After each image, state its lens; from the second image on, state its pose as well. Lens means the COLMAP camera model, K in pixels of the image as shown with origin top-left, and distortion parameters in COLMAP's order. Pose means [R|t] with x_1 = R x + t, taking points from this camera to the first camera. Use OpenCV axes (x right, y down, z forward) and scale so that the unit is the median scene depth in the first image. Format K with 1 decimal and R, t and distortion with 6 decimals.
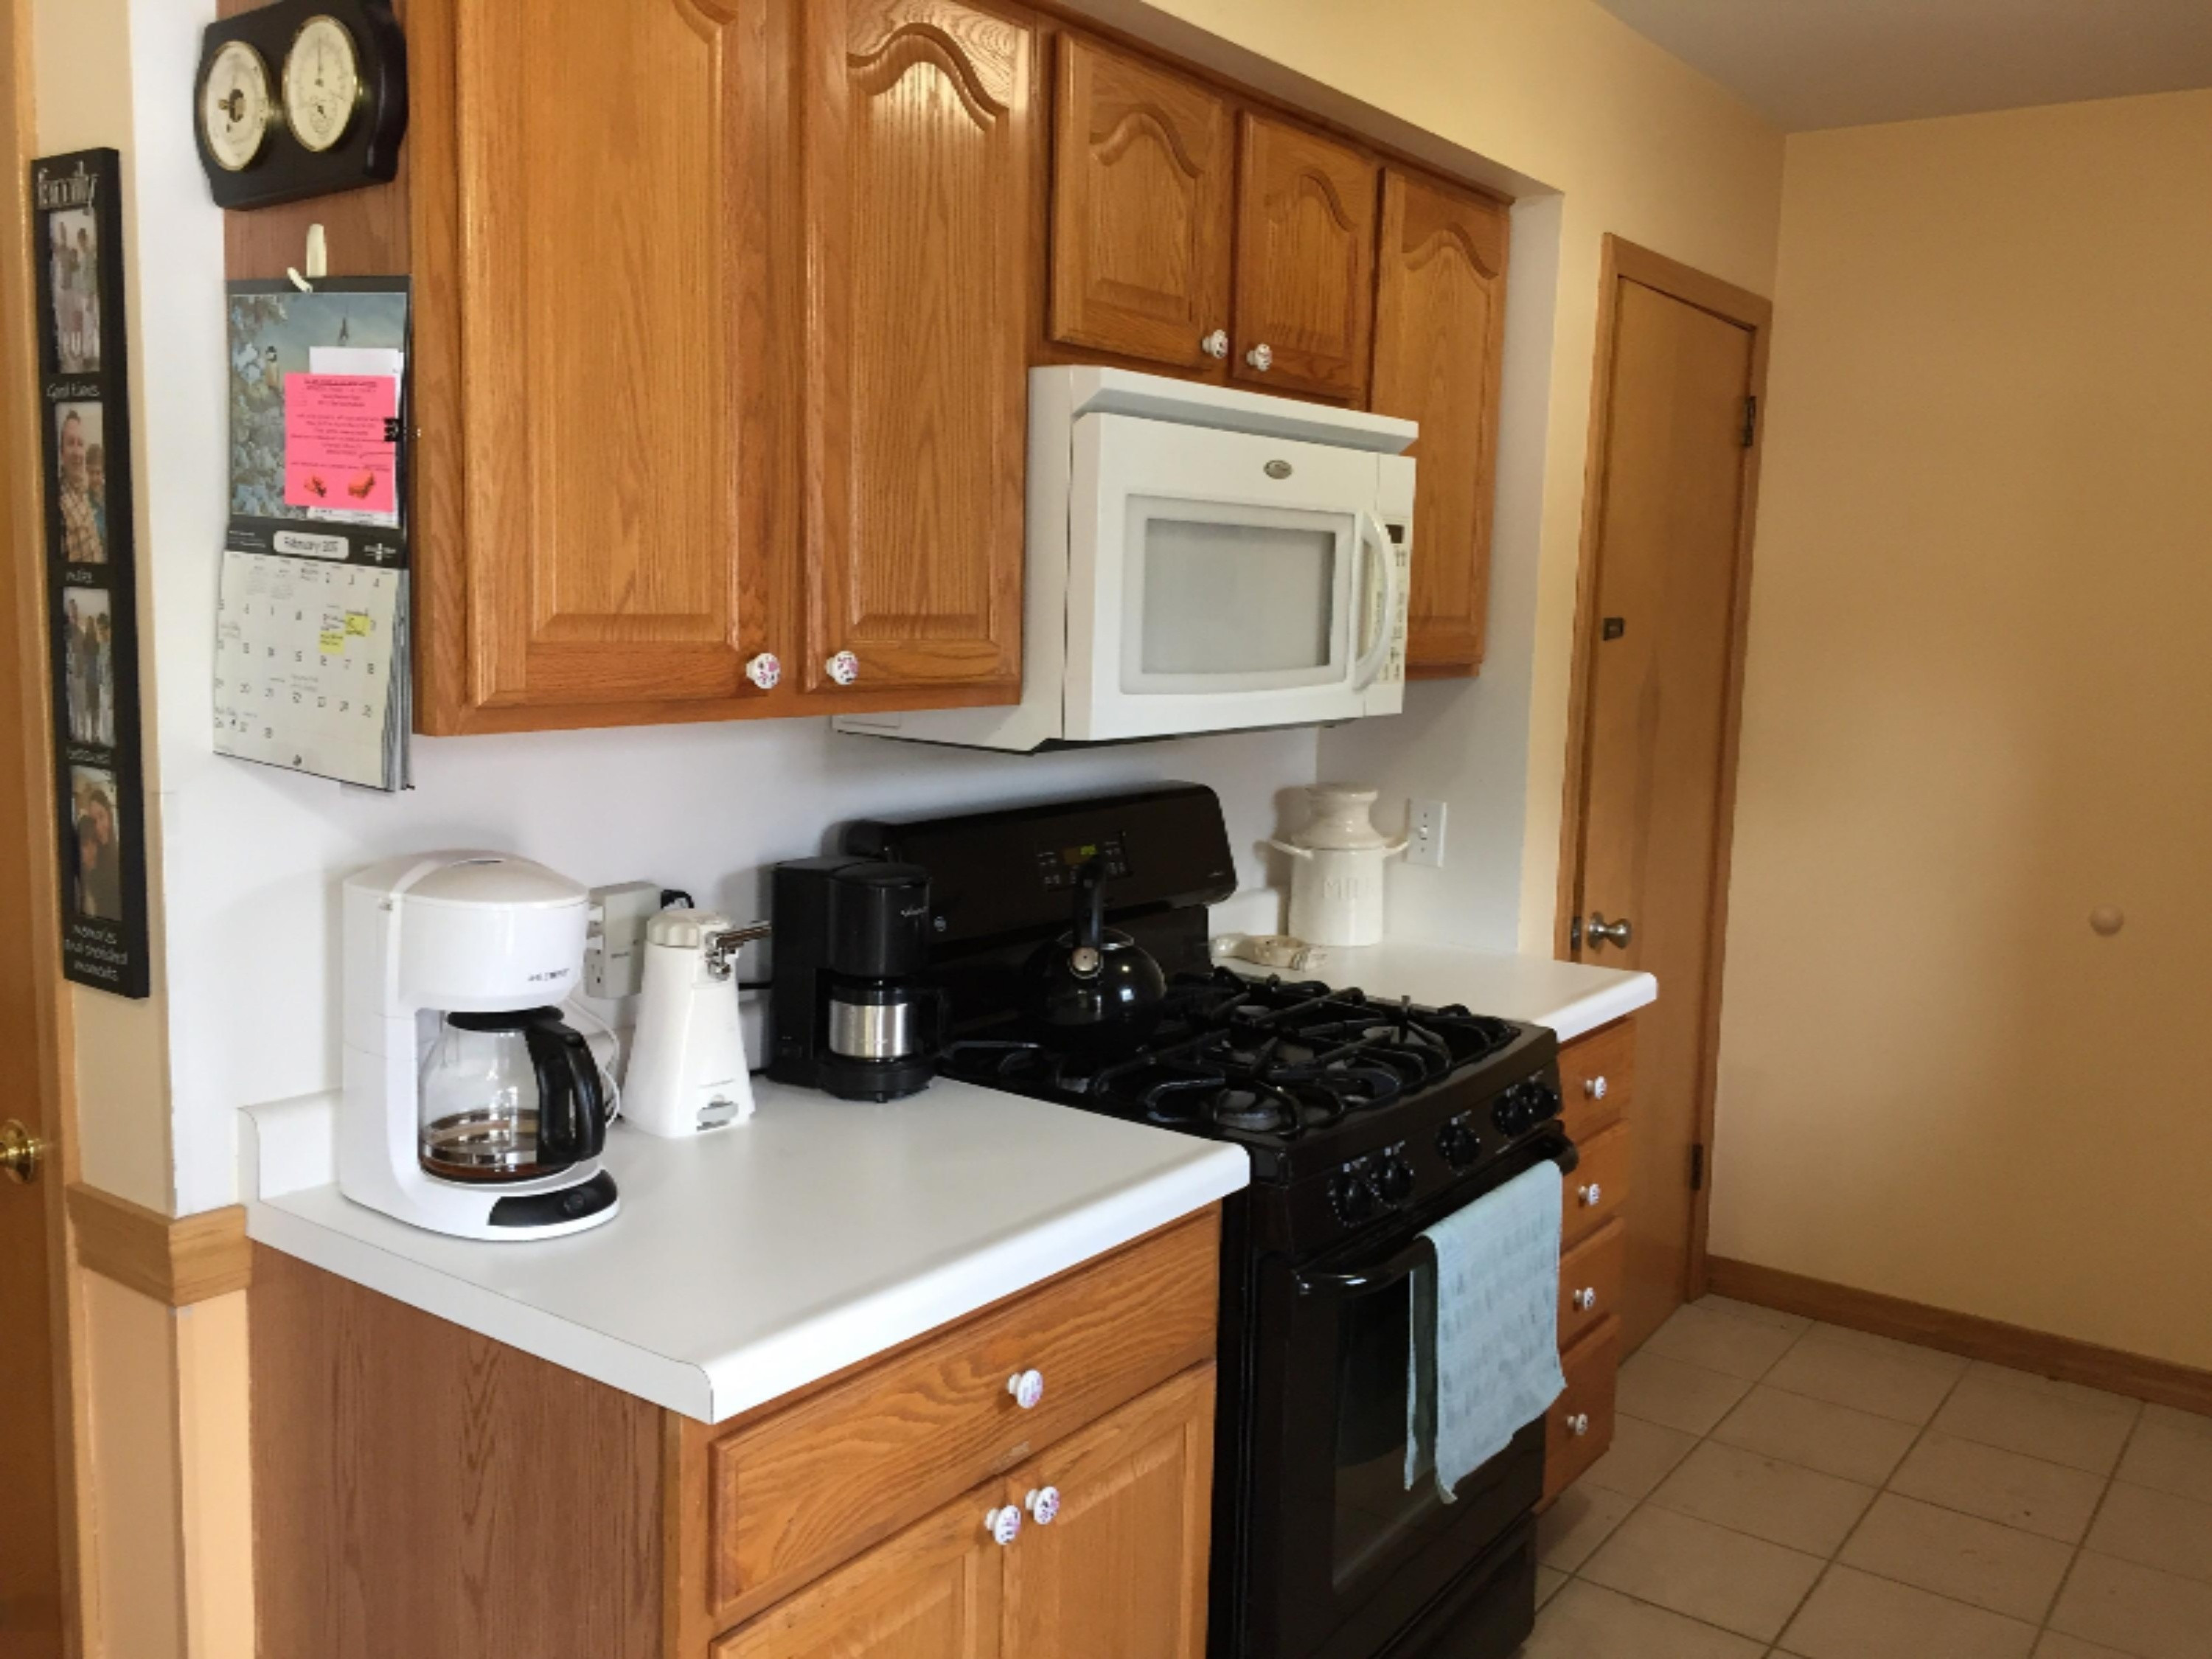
lens RADIAL K [[1885.3, 0, 1118.7], [0, 1885.3, 825.6], [0, 0, 1]] dist [0.087493, -0.115684]
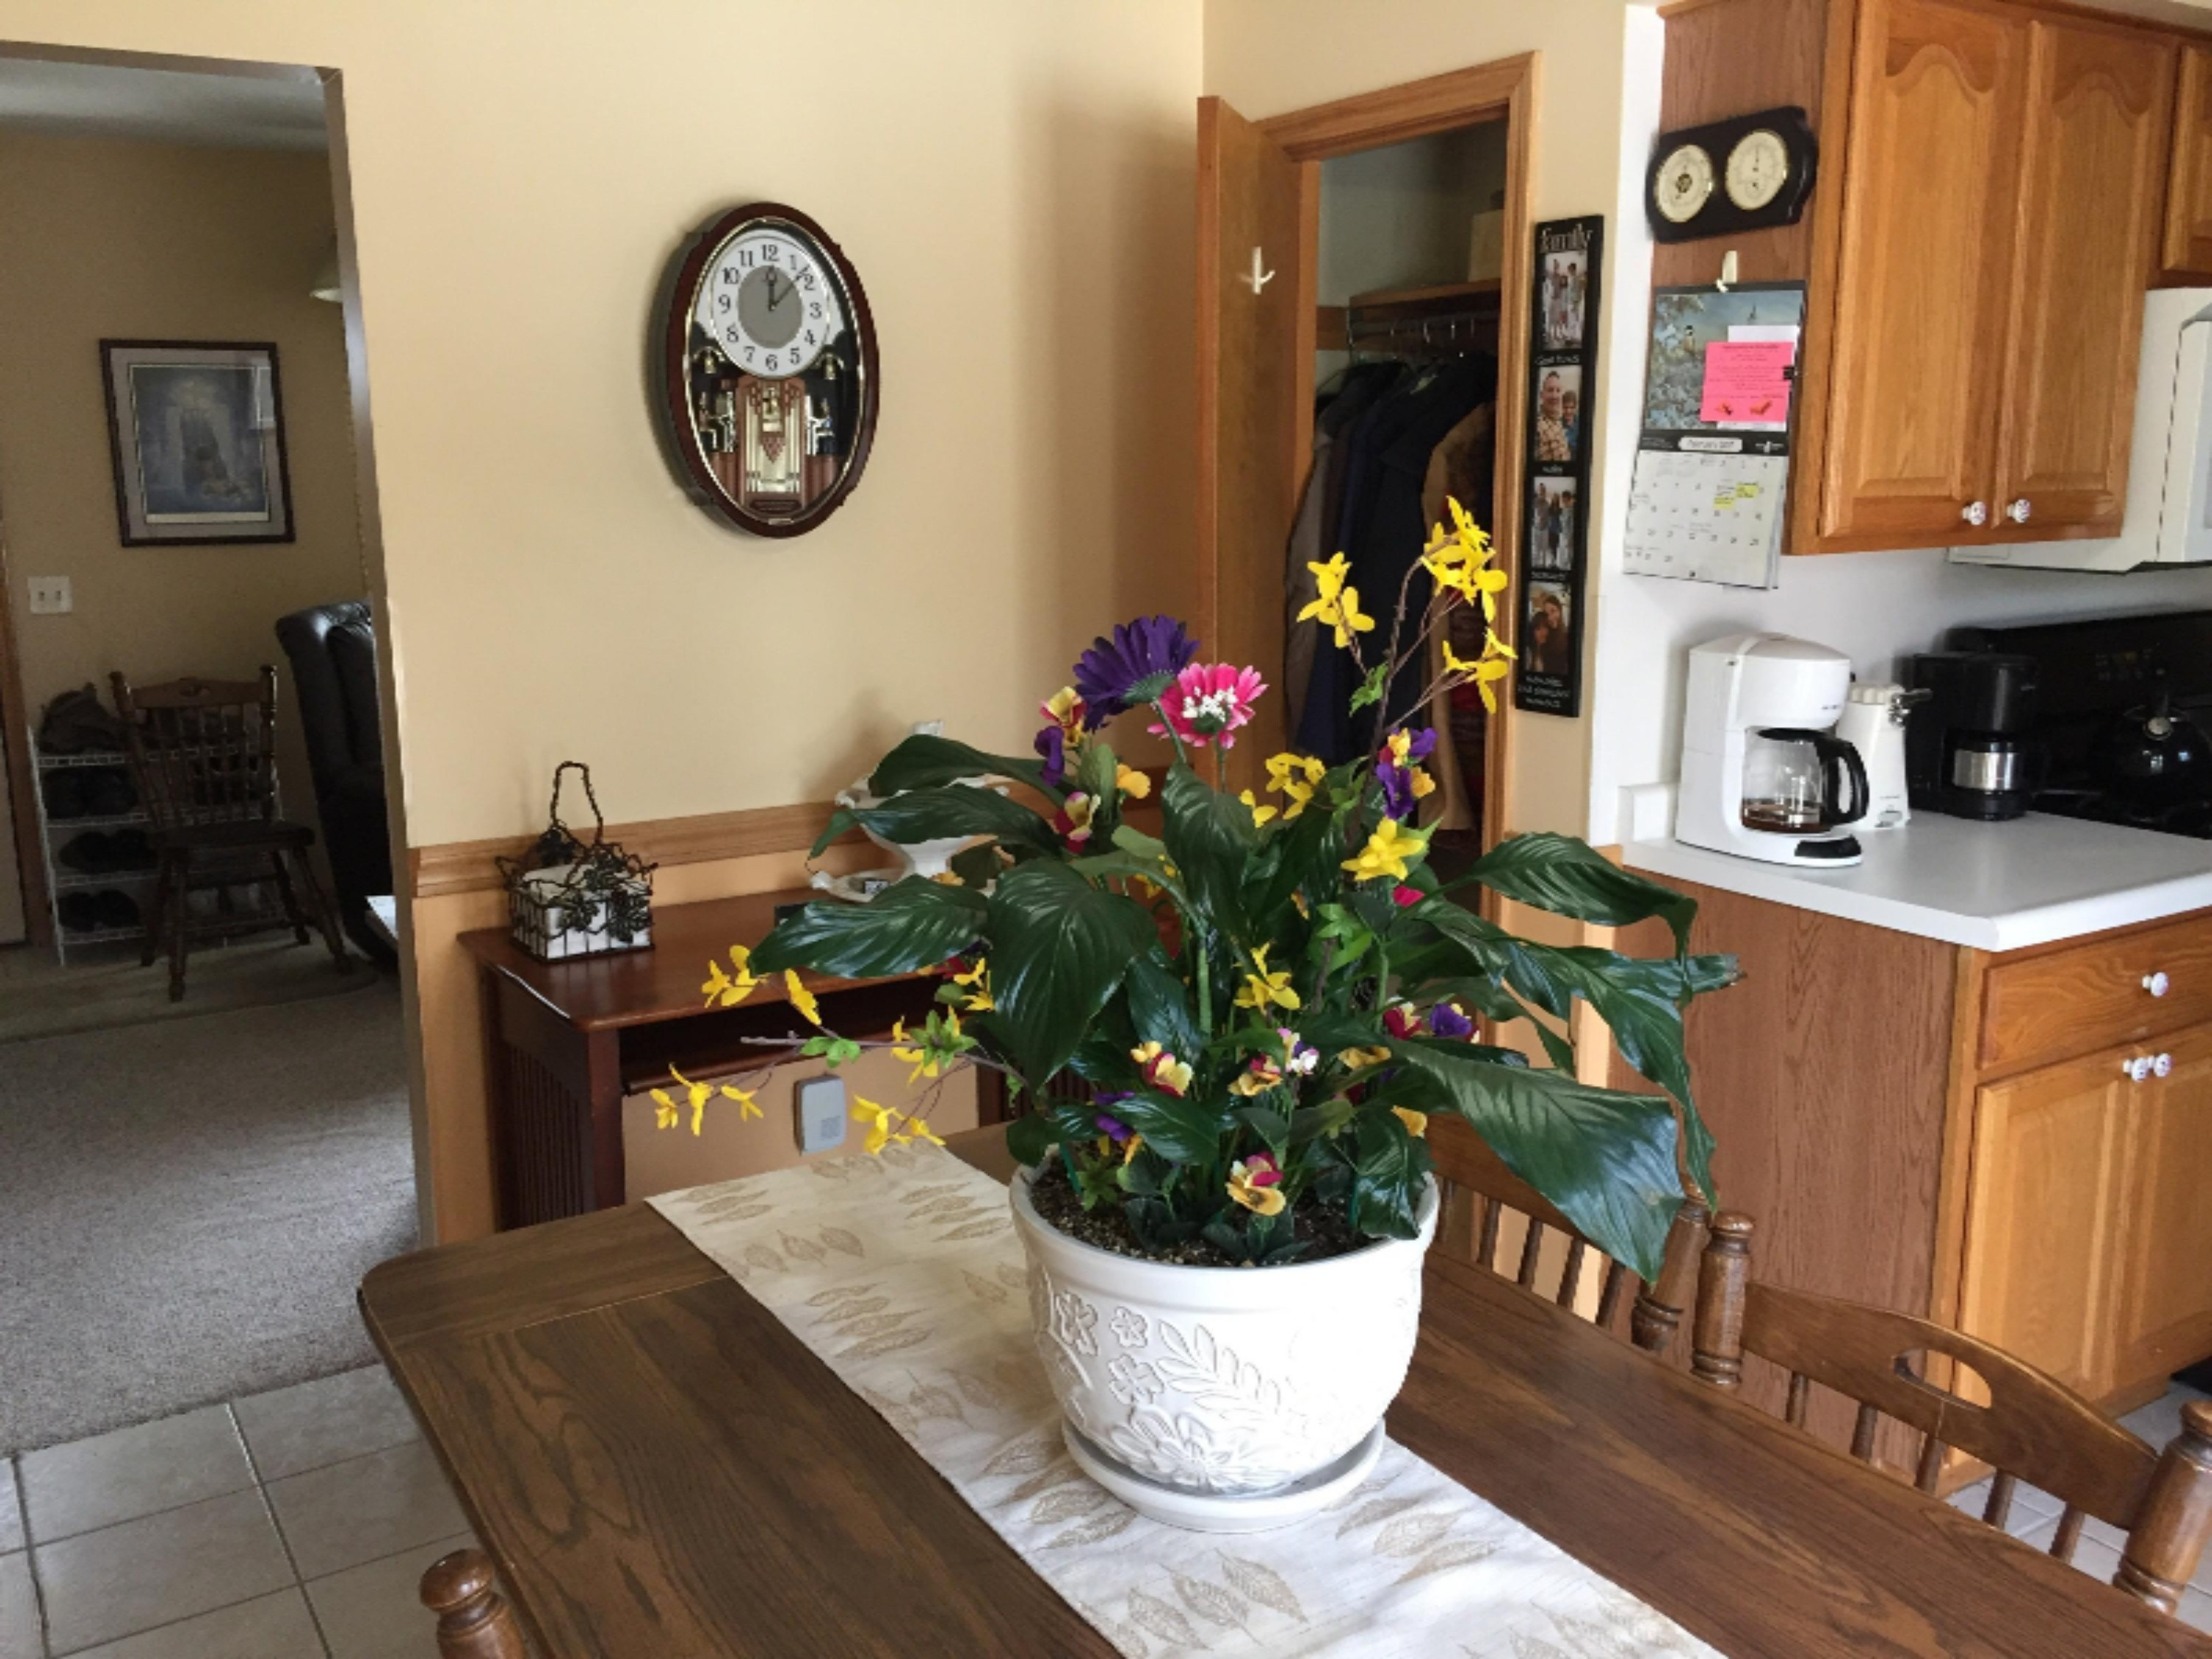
lens RADIAL K [[1885.3, 0, 1118.7], [0, 1885.3, 825.6], [0, 0, 1]] dist [0.087493, -0.115684]
pose [[0.929459, 0.036314, -0.367133, -0.266950], [-0.014088, 0.997912, 0.063040, 0.086172], [0.368656, -0.053421, 0.928030, -0.734758]]
